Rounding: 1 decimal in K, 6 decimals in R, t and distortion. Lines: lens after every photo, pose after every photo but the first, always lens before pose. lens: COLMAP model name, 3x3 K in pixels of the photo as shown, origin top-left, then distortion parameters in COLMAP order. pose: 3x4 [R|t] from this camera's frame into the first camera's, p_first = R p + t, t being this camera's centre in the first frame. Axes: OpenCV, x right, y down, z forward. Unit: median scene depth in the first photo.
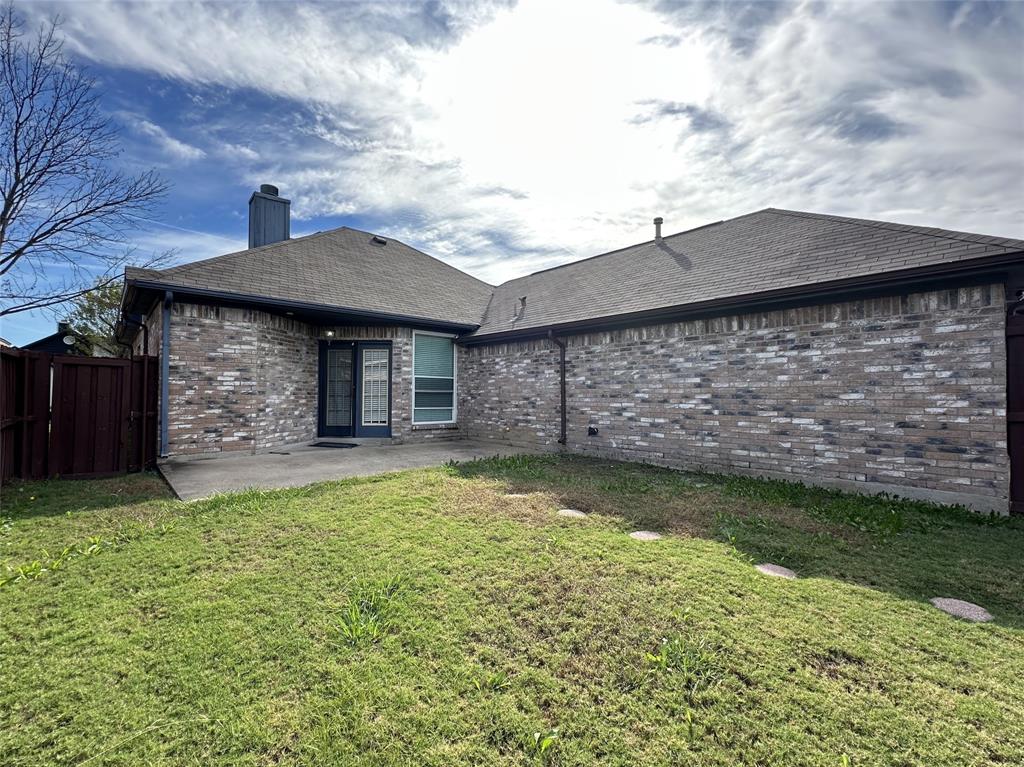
lens RADIAL K [[418.8, 0, 509.7], [0, 418.8, 387.9], [0, 0, 1]] dist [-0.000743, 0.000072]
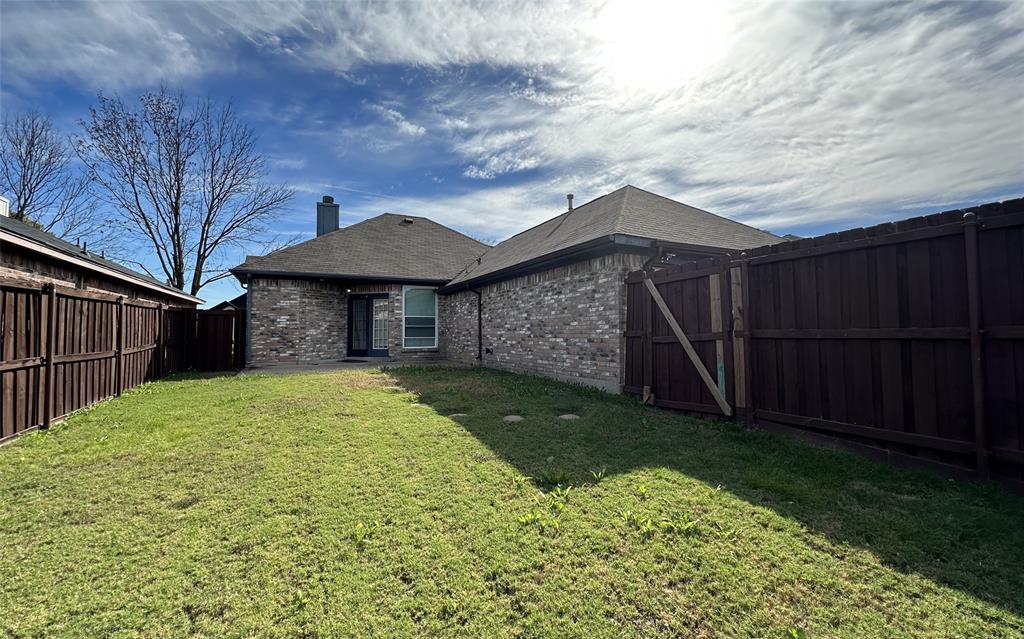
lens RADIAL K [[385.2, 0, 514.6], [0, 385.2, 316.9], [0, 0, 1]] dist [-0.001873, -0.000067]
pose [[0.970440, -0.021414, -0.240392, 0.635532], [0.016340, 0.999600, -0.023079, 0.017134], [0.240790, 0.018469, 0.970401, -0.316659]]
